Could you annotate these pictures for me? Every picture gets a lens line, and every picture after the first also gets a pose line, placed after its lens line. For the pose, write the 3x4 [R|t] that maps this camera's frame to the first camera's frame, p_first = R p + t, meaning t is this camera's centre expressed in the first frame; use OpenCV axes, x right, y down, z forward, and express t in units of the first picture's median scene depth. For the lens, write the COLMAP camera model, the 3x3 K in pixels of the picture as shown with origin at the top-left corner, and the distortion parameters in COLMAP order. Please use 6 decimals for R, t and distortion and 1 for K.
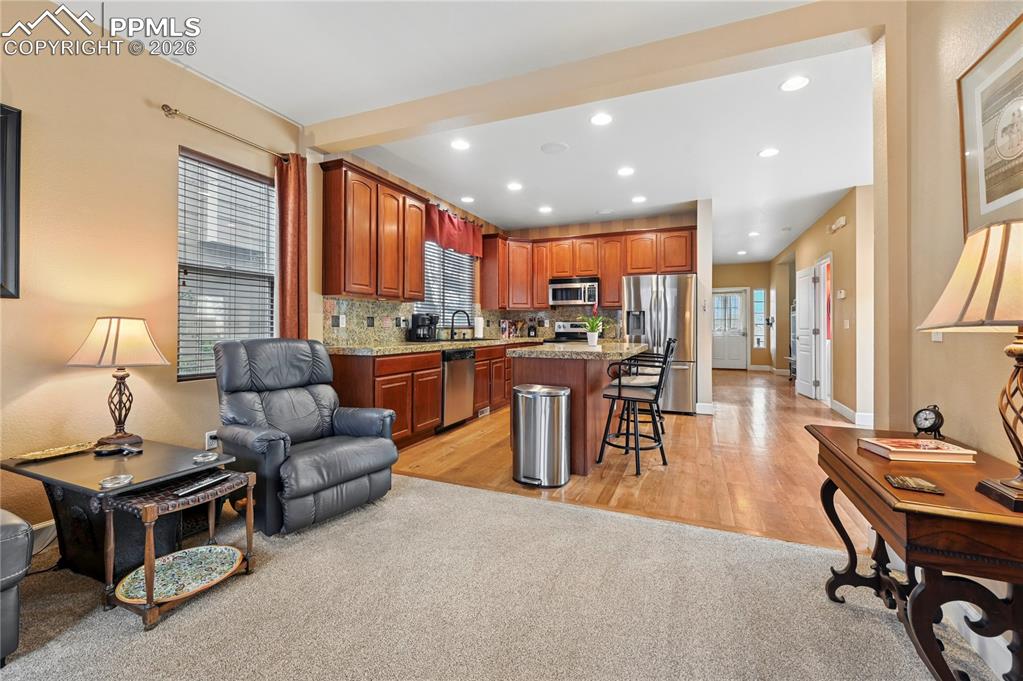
lens RADIAL K [[419.6, 0, 519.3], [0, 419.6, 324.2], [0, 0, 1]] dist [-0.001028, -0.000076]
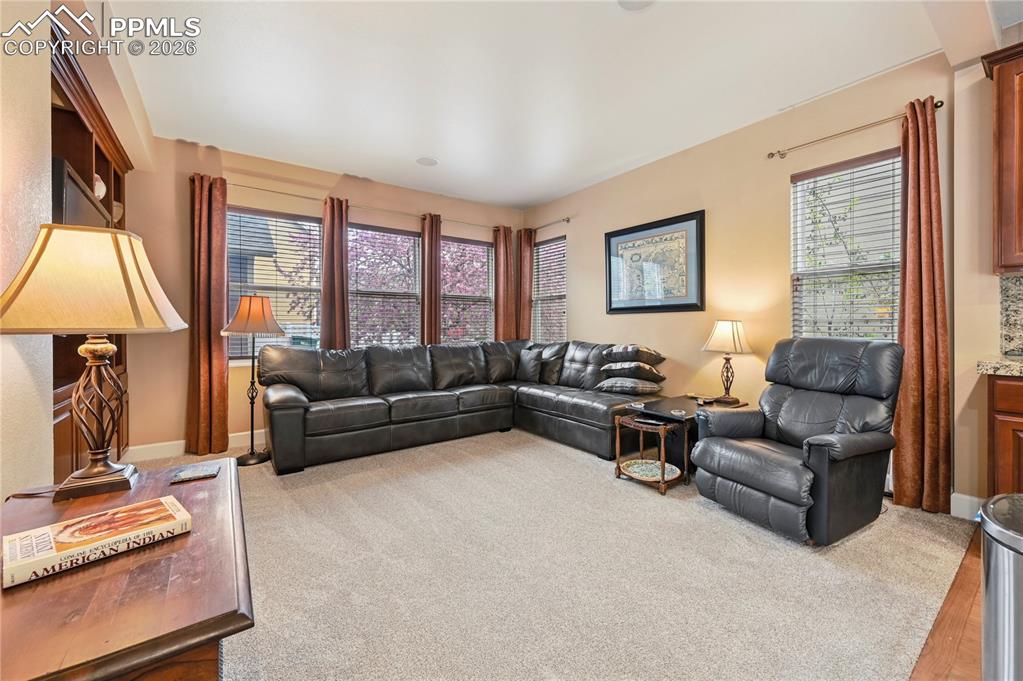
lens RADIAL K [[409.9, 0, 529.1], [0, 409.9, 329.4], [0, 0, 1]] dist [0.000028, 0.000092]
pose [[-0.496369, 0.007501, -0.868079, 0.286678], [0.010441, 0.999942, 0.002670, 0.002748], [0.868049, -0.007738, -0.496418, 0.452782]]
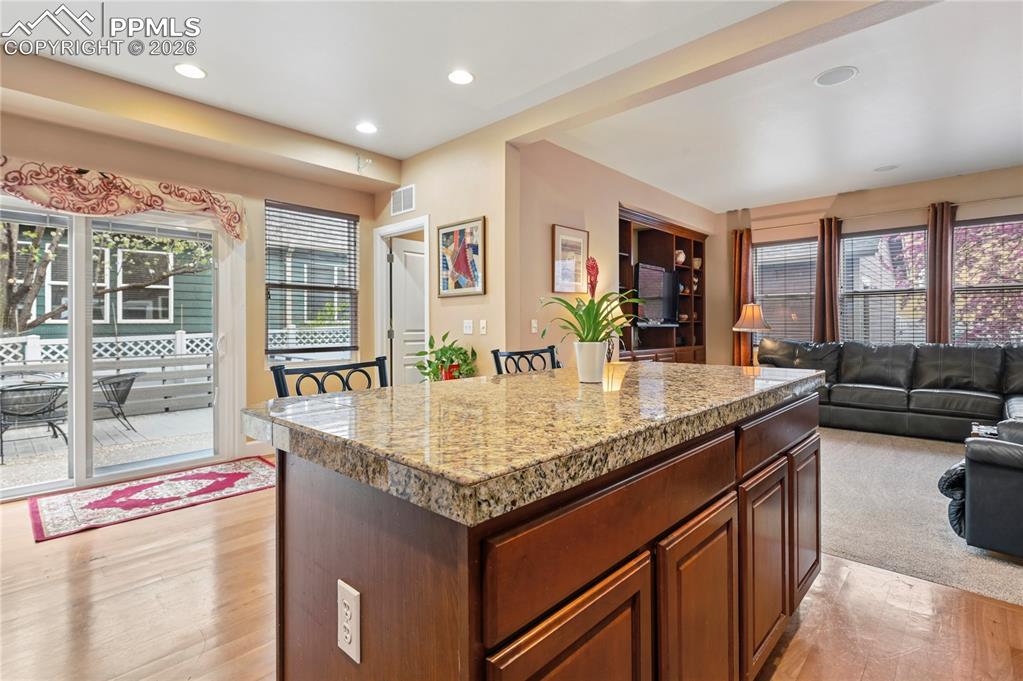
lens RADIAL K [[493.9, 0, 519.7], [0, 493.9, 327.3], [0, 0, 1]] dist [-0.000856, -0.000117]
pose [[-0.941907, 0.003253, 0.335859, 0.072711], [0.001524, 0.999984, -0.005410, 0.006478], [-0.335871, -0.004584, -0.941897, 1.052604]]
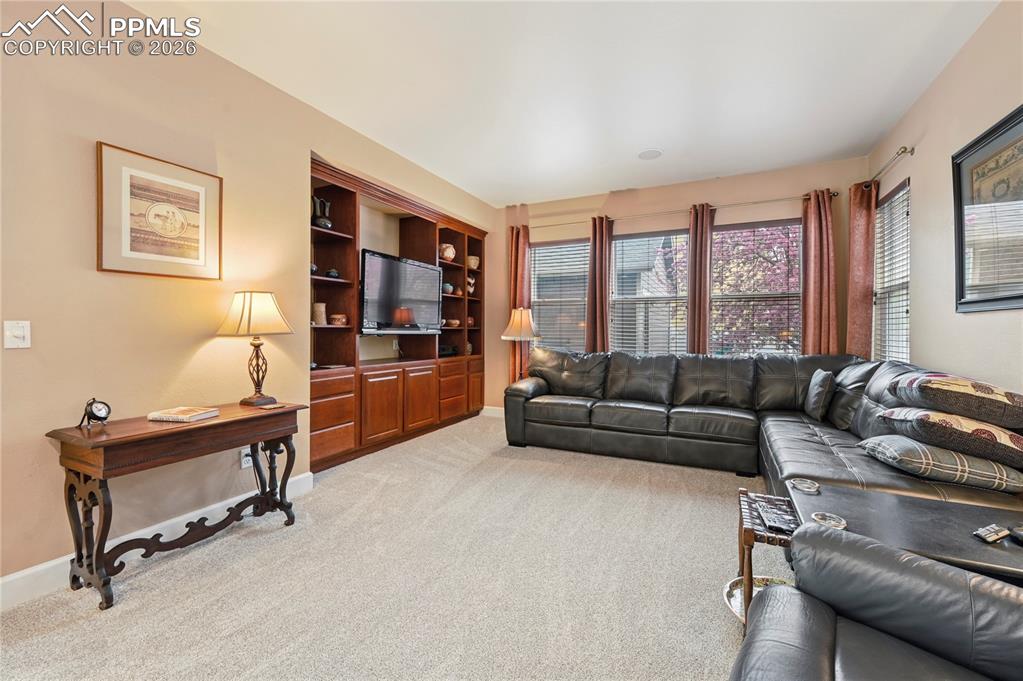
lens RADIAL K [[411.8, 0, 525.6], [0, 411.8, 334.1], [0, 0, 1]] dist [-0.001135, 0.000073]
pose [[-0.999298, -0.004262, 0.037233, -0.091742], [-0.004297, 0.999990, -0.000869, -0.000355], [-0.037229, -0.001029, -0.999306, 0.621277]]
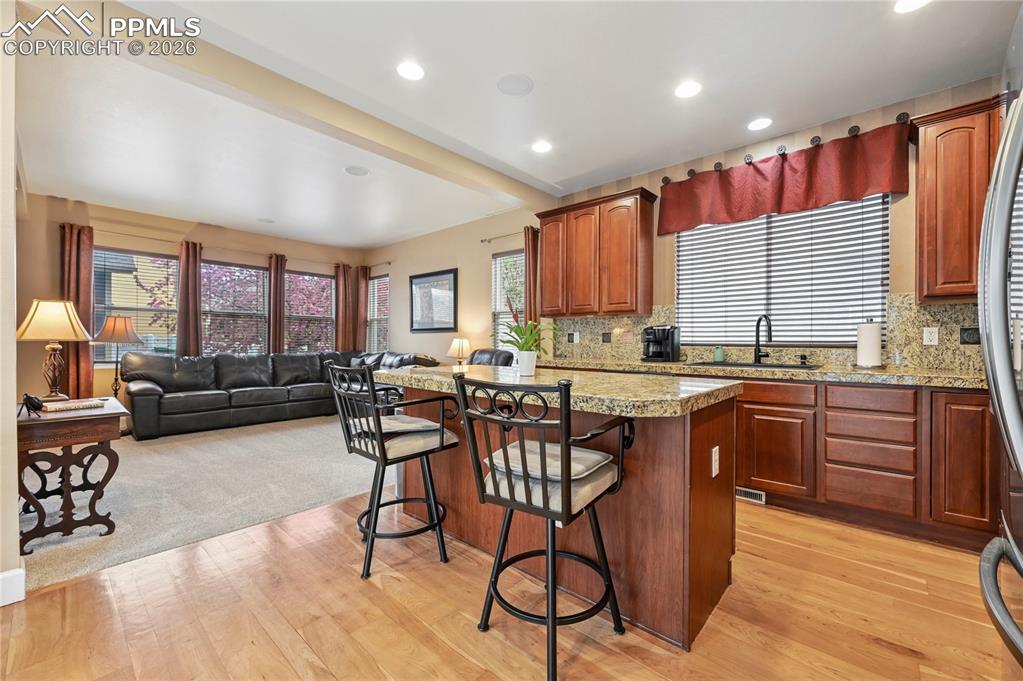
lens RADIAL K [[411.1, 0, 529.0], [0, 411.1, 345.3], [0, 0, 1]] dist [0.001551, 0.000159]
pose [[-0.304754, 0.005410, -0.952416, 0.517101], [0.000396, 0.999985, 0.005554, 0.005841], [0.952431, 0.001315, -0.304751, 0.872799]]
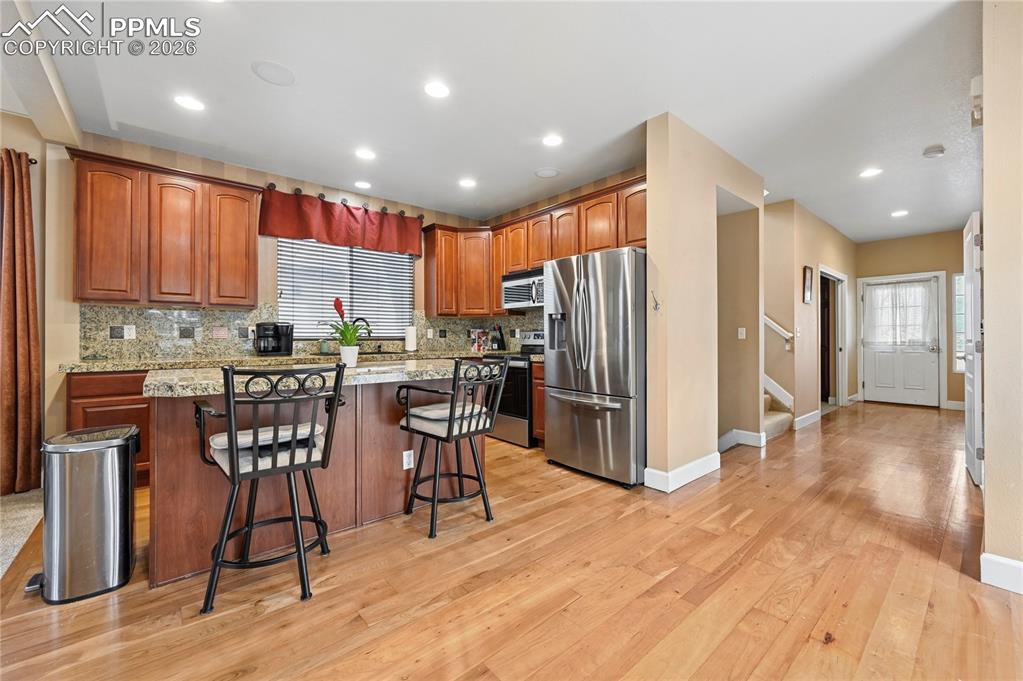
lens RADIAL K [[411.8, 0, 525.6], [0, 411.8, 334.1], [0, 0, 1]] dist [-0.001135, 0.000073]
pose [[0.901018, -0.003622, -0.433766, 0.519853], [0.003544, 0.999993, -0.000987, 0.000790], [0.433767, -0.000648, 0.901025, 0.407350]]
